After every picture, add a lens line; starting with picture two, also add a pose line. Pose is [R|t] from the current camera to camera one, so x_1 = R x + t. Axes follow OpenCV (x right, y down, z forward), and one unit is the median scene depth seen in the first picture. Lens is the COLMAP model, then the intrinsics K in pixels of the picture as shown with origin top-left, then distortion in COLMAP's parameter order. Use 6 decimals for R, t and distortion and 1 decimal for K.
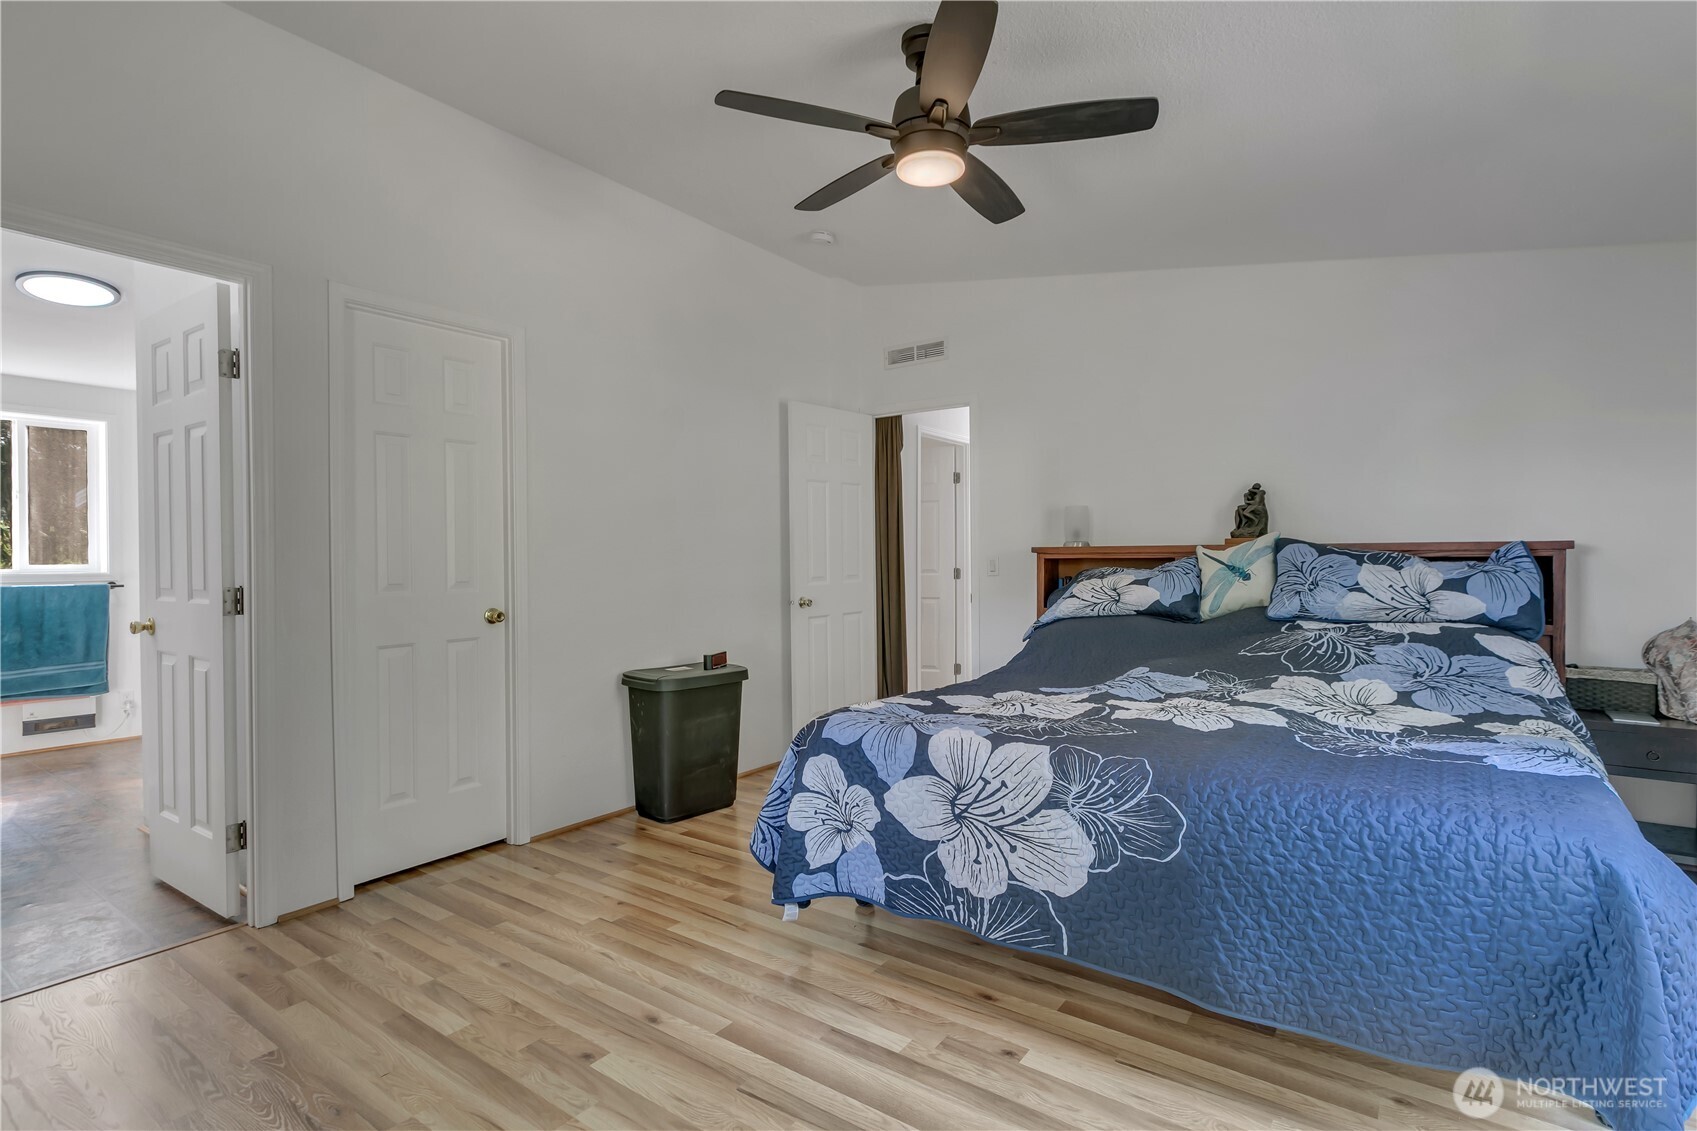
lens RADIAL K [[790.7, 0, 847.5], [0, 790.7, 555.2], [0, 0, 1]] dist [-0.005611, -0.000786]
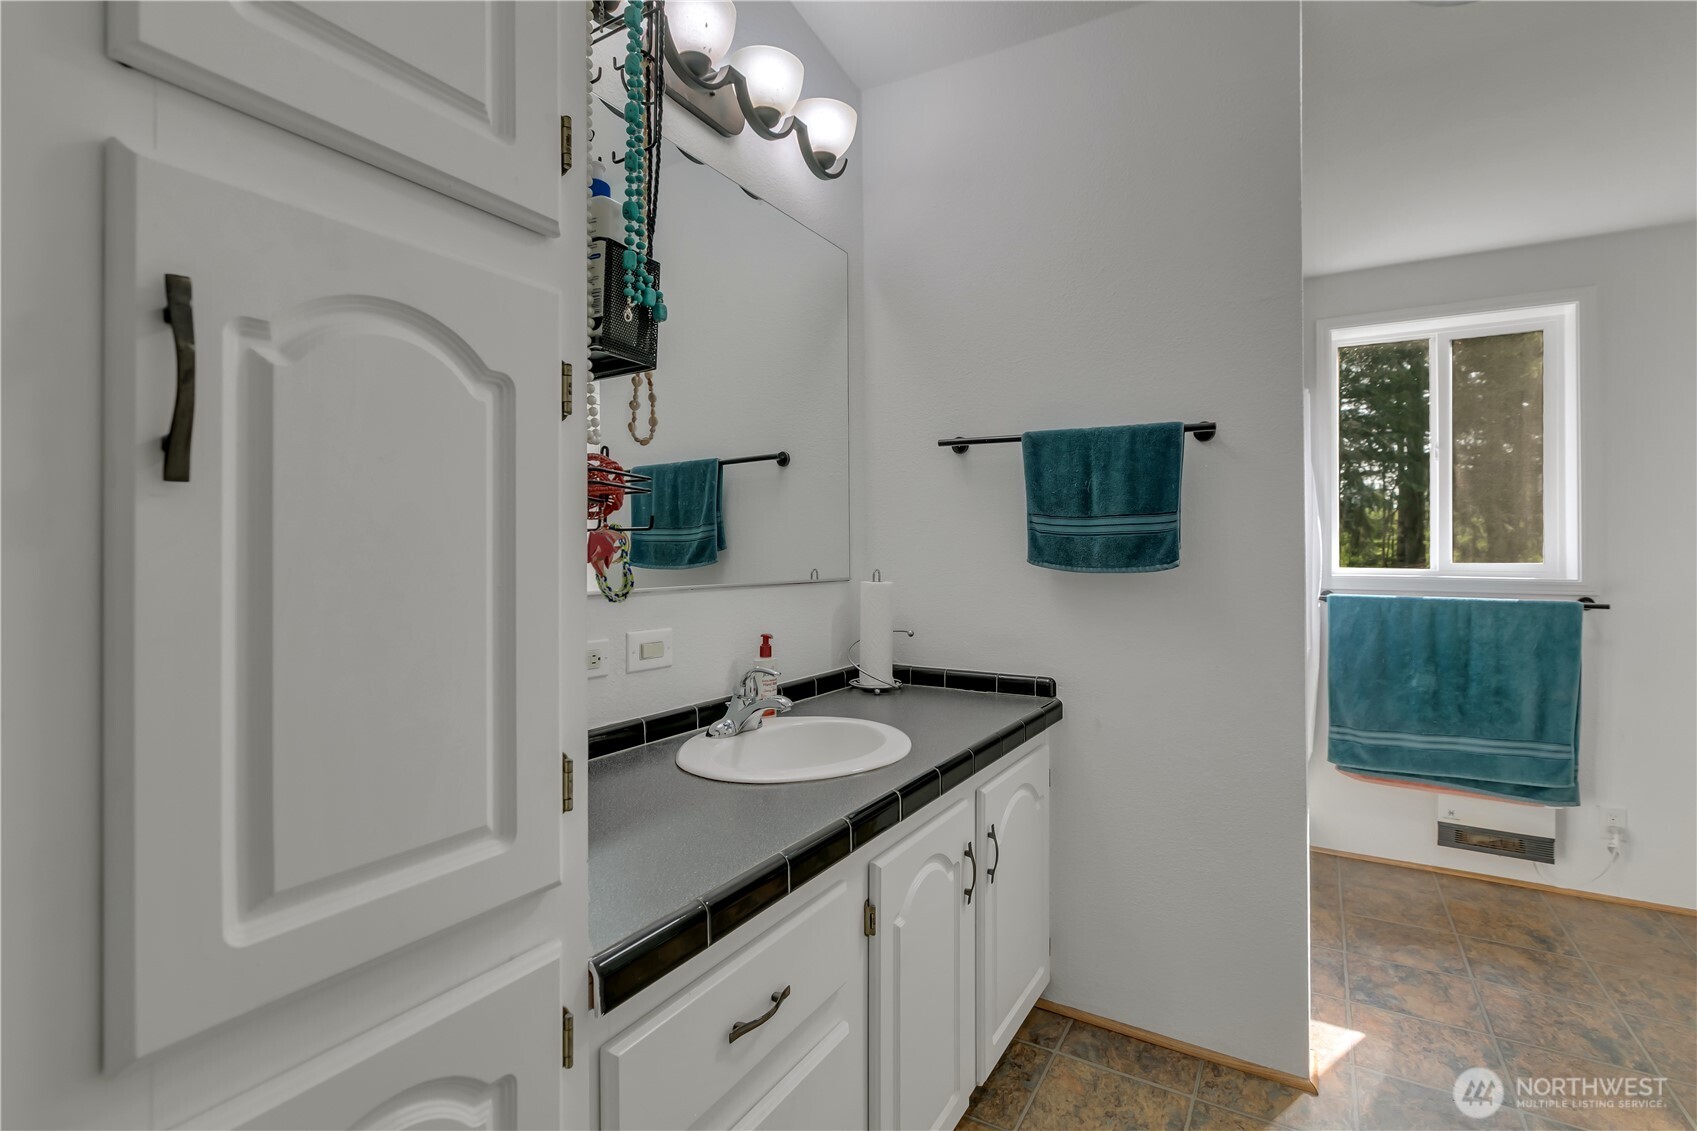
lens RADIAL K [[790.7, 0, 847.2], [0, 790.7, 559.1], [0, 0, 1]] dist [-0.005611, -0.000786]
pose [[0.068941, -0.000416, -0.997621, -0.456041], [-0.003684, 0.999993, -0.000672, 0.010536], [0.997614, 0.003722, 0.068939, 0.481999]]
